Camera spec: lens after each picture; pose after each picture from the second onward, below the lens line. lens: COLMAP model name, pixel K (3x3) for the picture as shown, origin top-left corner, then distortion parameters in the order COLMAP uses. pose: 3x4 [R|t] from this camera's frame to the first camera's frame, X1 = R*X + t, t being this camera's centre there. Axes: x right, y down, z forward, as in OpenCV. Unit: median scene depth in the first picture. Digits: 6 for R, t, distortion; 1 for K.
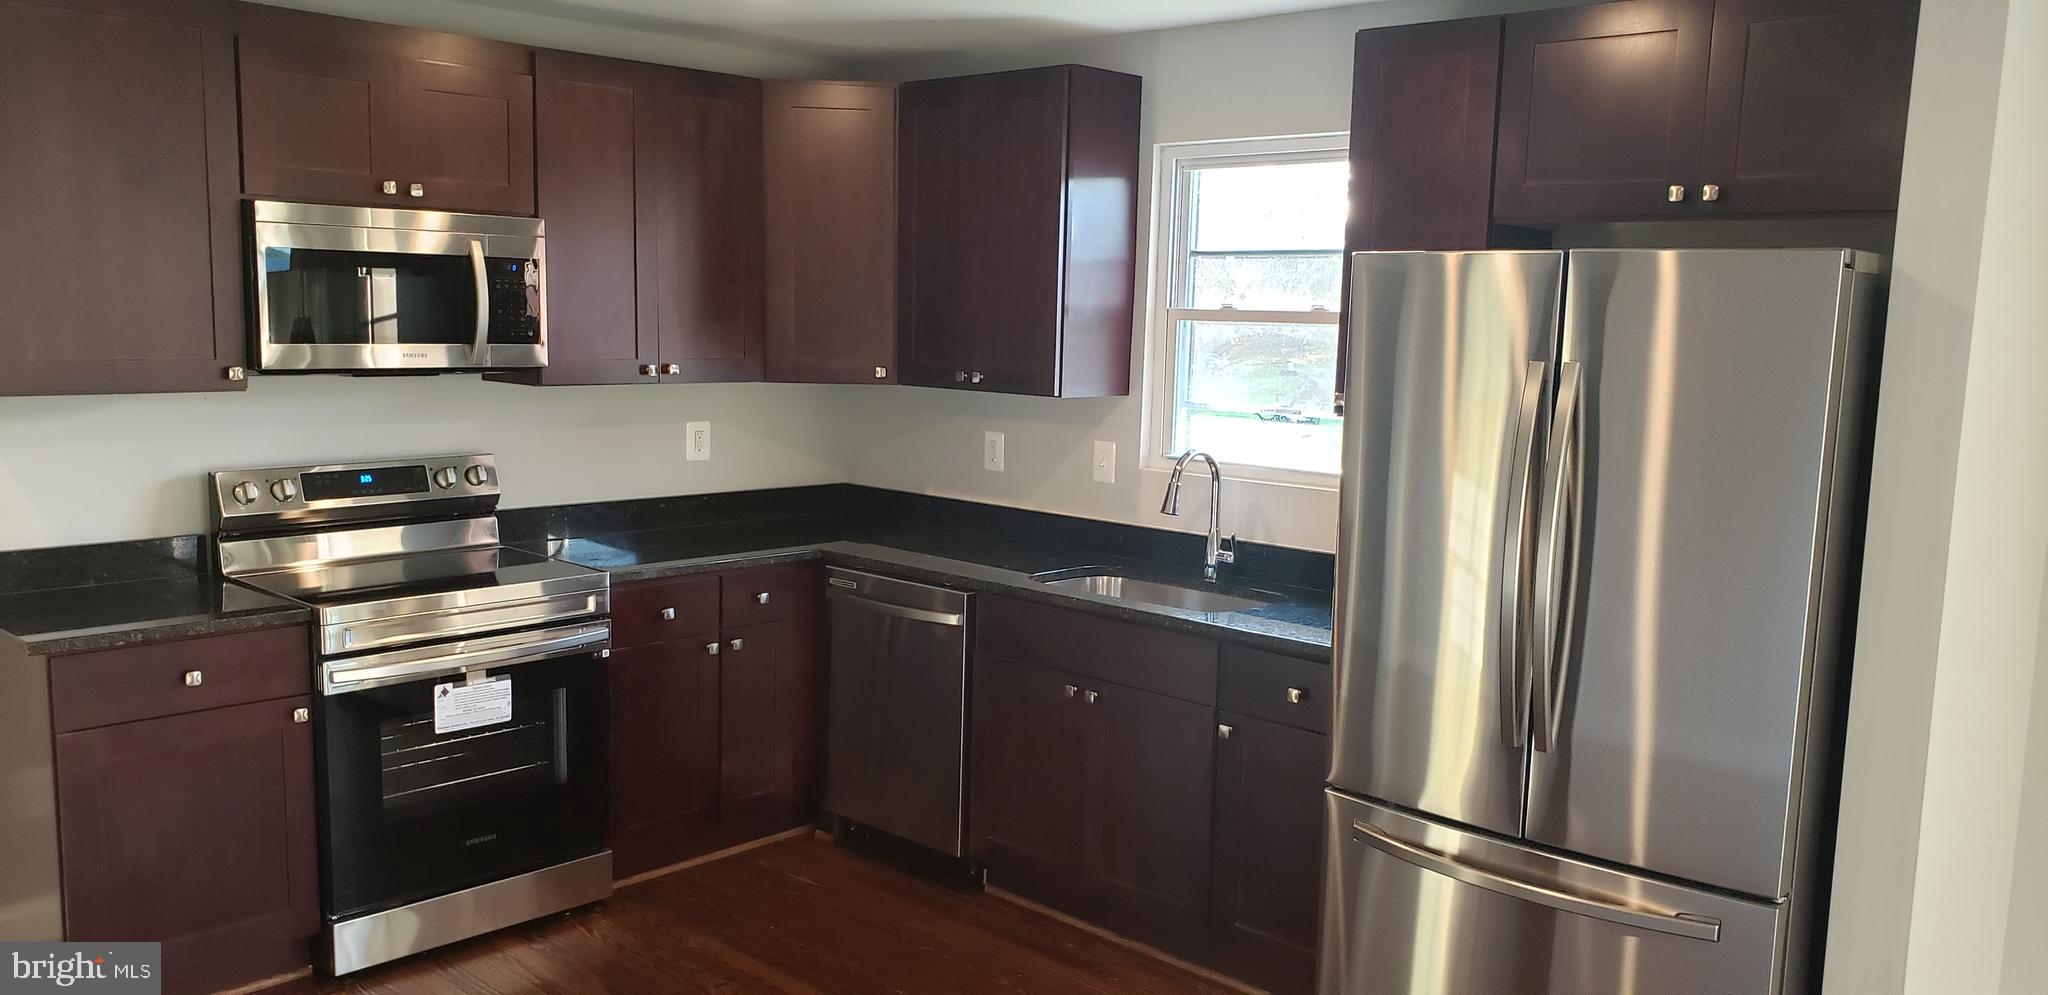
lens RADIAL K [[1562.8, 0, 1024.0], [0, 1562.8, 497.5], [0, 0, 1]] dist [0.080126, -0.249049]
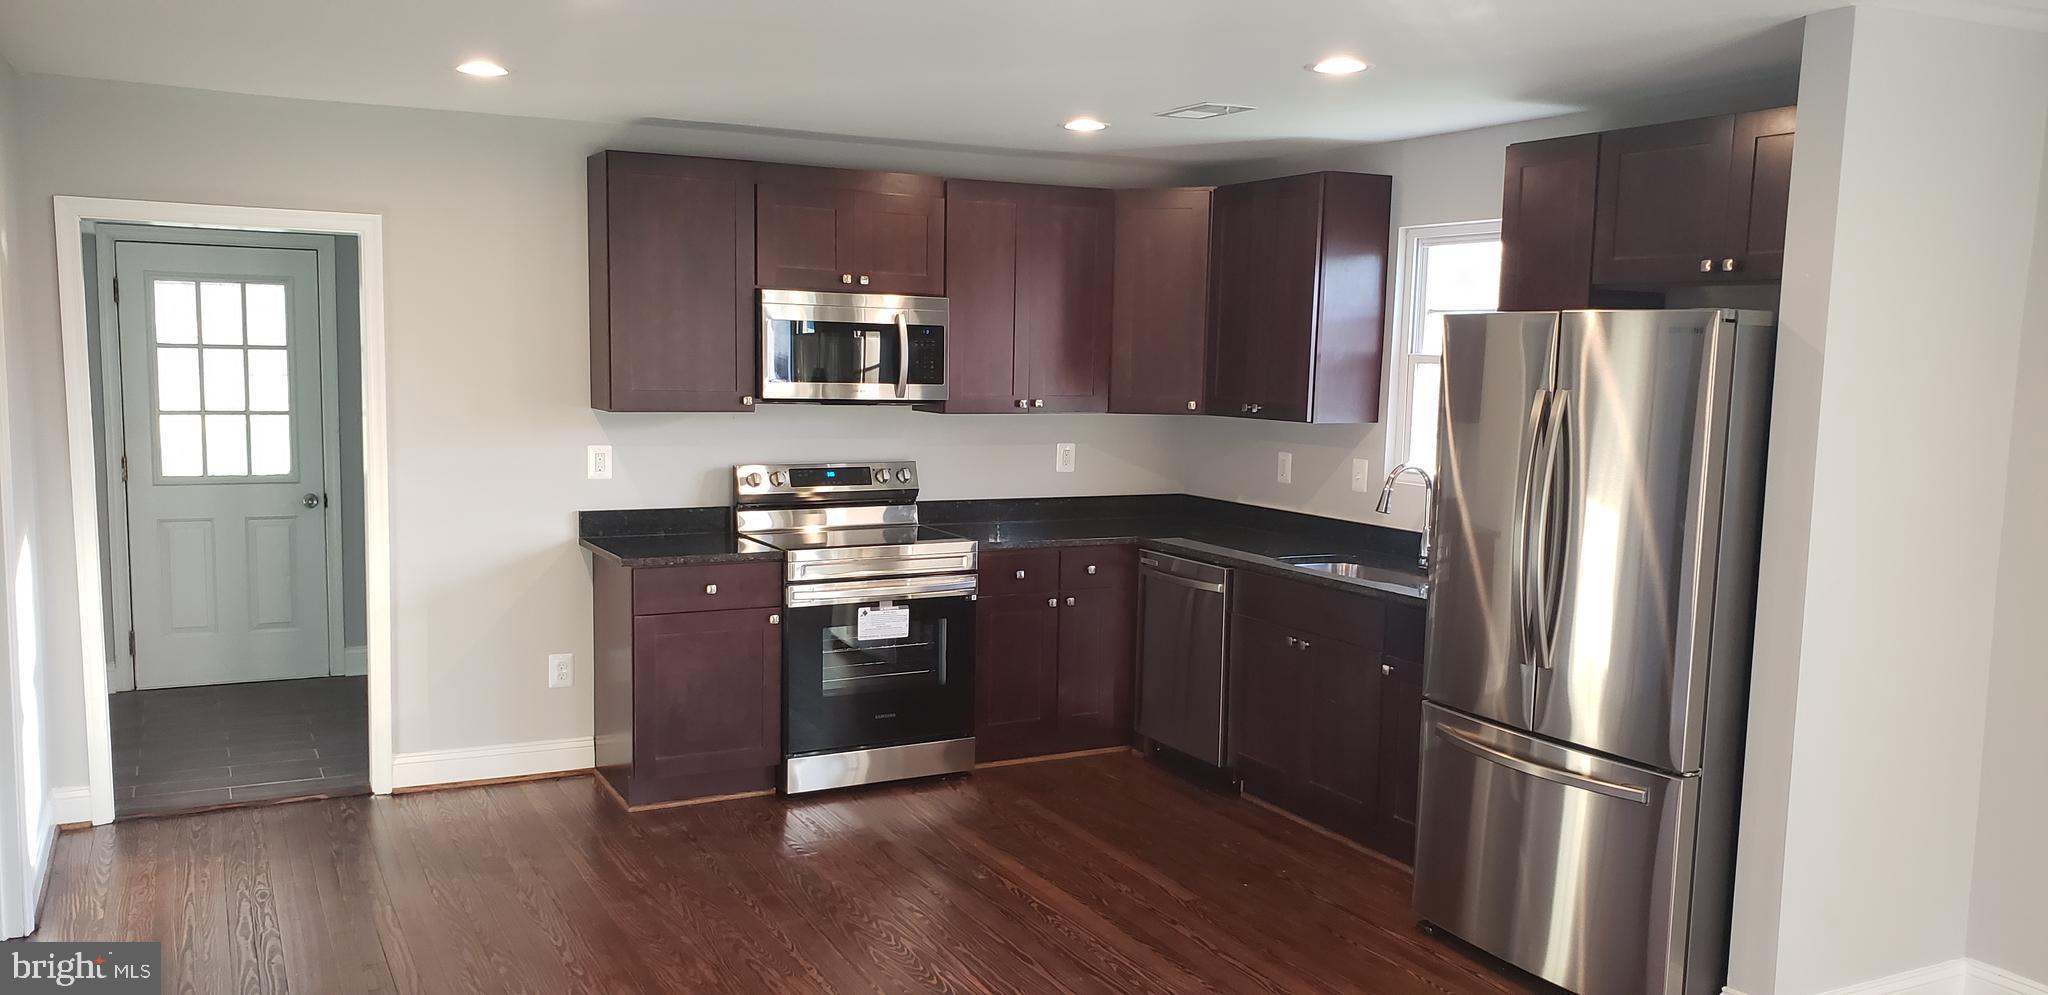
lens RADIAL K [[1643.2, 0, 1022.6], [0, 1643.2, 530.0], [0, 0, 1]] dist [0.105474, -0.000607]
pose [[0.935459, 0.028903, -0.352252, 0.285526], [-0.037491, 0.999142, -0.017580, 0.058059], [0.351442, 0.029652, 0.935740, -0.371064]]
